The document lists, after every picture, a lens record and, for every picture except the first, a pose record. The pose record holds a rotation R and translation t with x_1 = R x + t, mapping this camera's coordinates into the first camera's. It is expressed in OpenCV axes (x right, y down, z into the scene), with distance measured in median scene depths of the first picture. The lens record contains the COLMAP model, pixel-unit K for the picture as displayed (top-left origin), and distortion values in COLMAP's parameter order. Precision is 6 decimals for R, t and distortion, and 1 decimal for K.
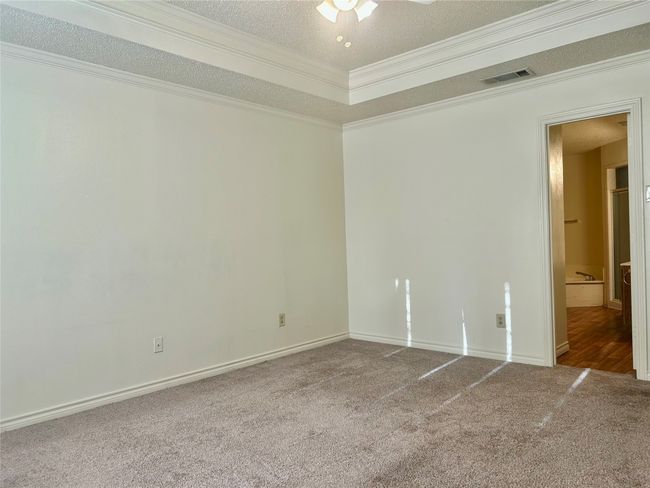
lens RADIAL K [[489.4, 0, 327.7], [0, 489.4, 244.8], [0, 0, 1]] dist [0.074426, -0.088819]
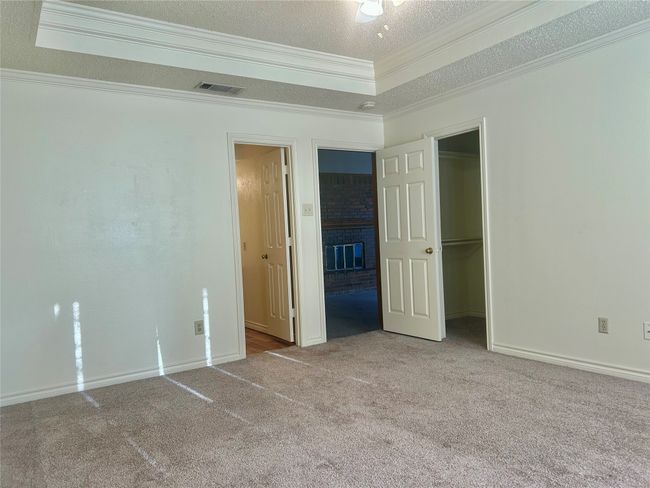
lens RADIAL K [[489.4, 0, 327.7], [0, 489.4, 244.8], [0, 0, 1]] dist [0.074426, -0.088819]
pose [[0.265067, -0.000773, 0.964230, -0.539404], [0.046552, 0.998844, -0.011997, 0.011632], [-0.963106, 0.048067, 0.264796, 0.487569]]
